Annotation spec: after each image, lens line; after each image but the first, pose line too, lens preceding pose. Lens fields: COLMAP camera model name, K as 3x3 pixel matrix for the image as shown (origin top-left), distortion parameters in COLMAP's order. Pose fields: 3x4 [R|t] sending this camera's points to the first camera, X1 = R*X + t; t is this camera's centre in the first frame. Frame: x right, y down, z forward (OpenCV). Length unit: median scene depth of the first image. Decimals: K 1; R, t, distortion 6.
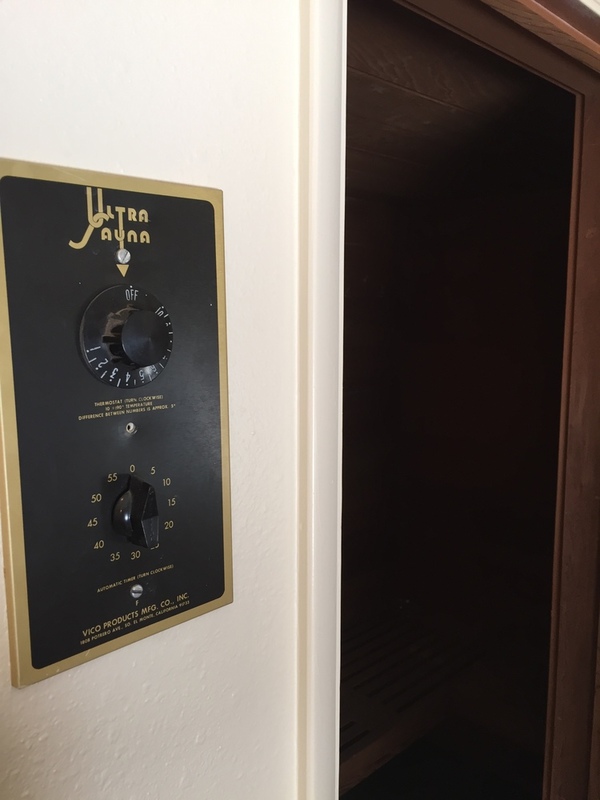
lens RADIAL K [[684.3, 0, 300.0], [0, 684.3, 400.0], [0, 0, 1]] dist [0.079781, -0.106665]
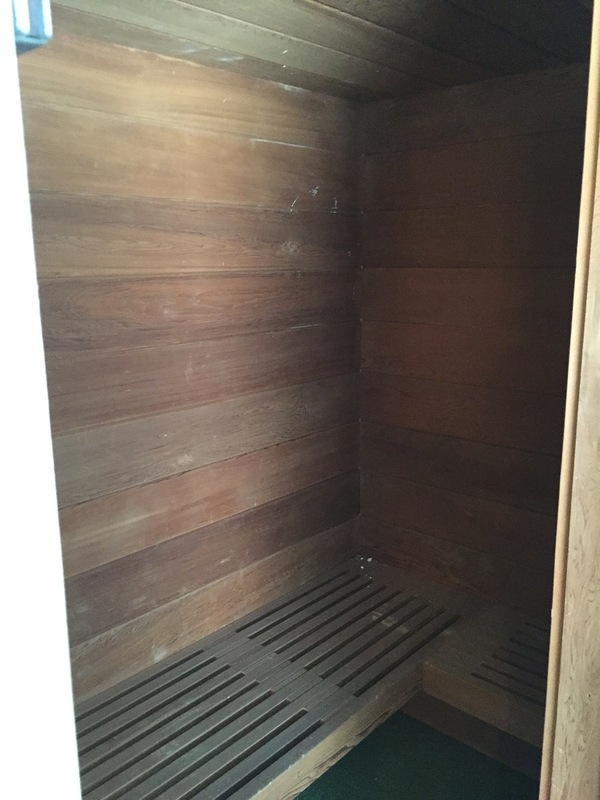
lens RADIAL K [[684.3, 0, 300.0], [0, 684.3, 400.0], [0, 0, 1]] dist [0.079781, -0.106665]
pose [[0.998745, -0.021579, 0.045206, 0.070454], [0.017815, 0.996467, 0.082080, 0.020177], [-0.046817, -0.081171, 0.995600, 0.306681]]
